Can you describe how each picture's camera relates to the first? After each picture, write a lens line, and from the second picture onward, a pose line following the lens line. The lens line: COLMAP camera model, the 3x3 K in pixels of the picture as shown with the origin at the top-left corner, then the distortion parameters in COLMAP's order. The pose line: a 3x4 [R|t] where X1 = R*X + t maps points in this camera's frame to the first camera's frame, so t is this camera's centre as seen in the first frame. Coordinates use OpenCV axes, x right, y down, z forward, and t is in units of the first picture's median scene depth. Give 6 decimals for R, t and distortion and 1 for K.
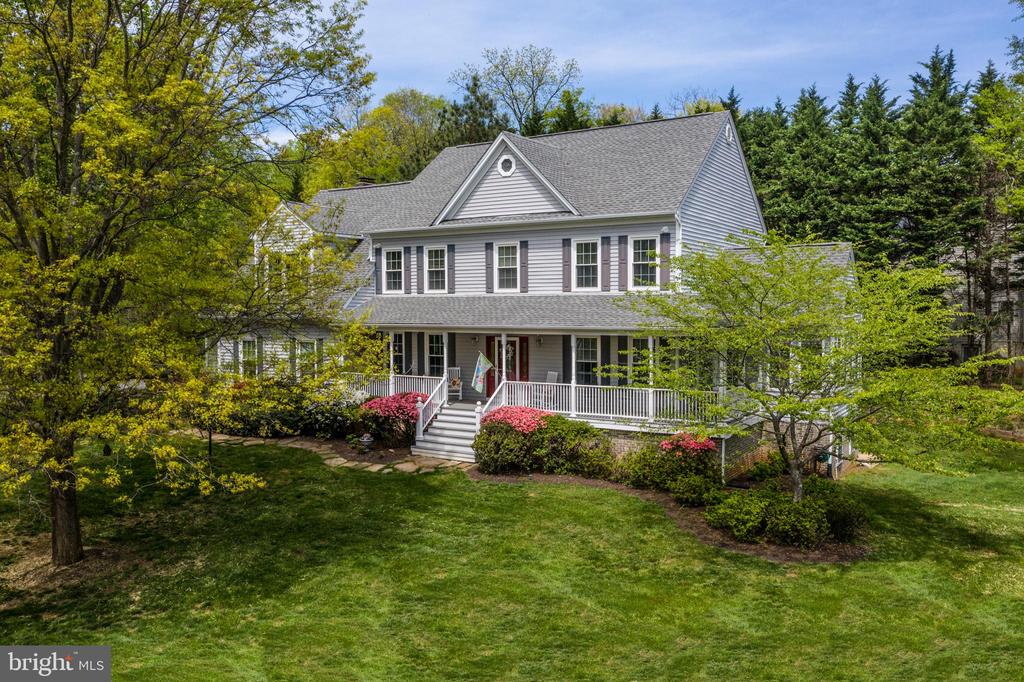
lens RADIAL K [[807.3, 0, 512.0], [0, 807.3, 341.0], [0, 0, 1]] dist [0.001365, -0.004346]
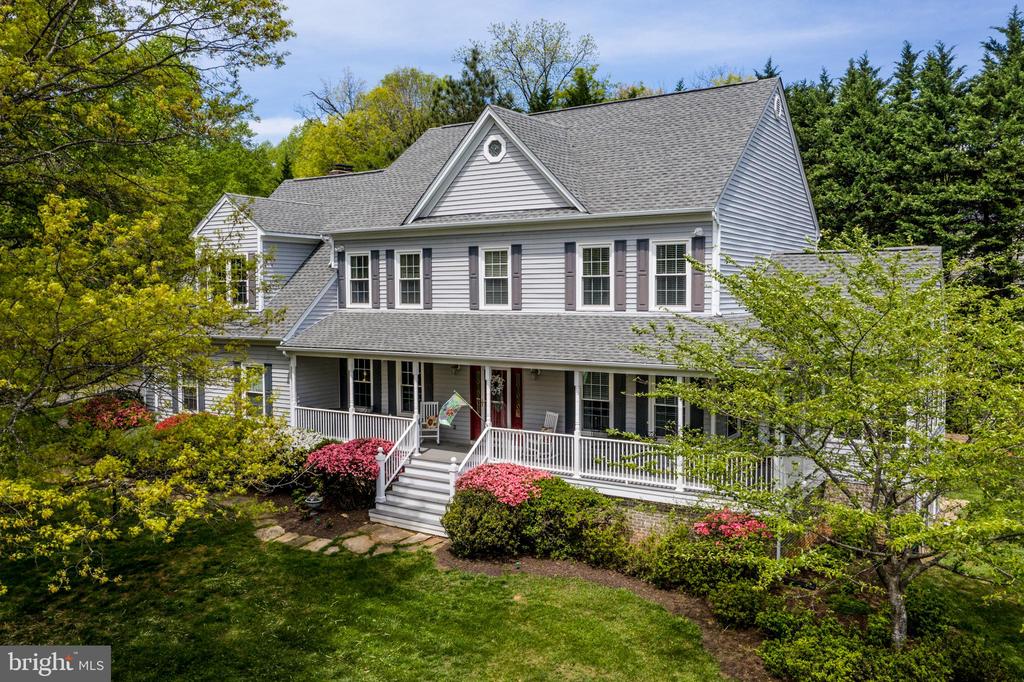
lens RADIAL K [[807.3, 0, 512.0], [0, 807.3, 341.0], [0, 0, 1]] dist [0.001365, -0.004346]
pose [[0.999739, 0.000205, -0.022860, 0.028317], [0.000166, 0.999869, 0.016211, -0.042515], [0.022860, -0.016211, 0.999607, 0.210074]]
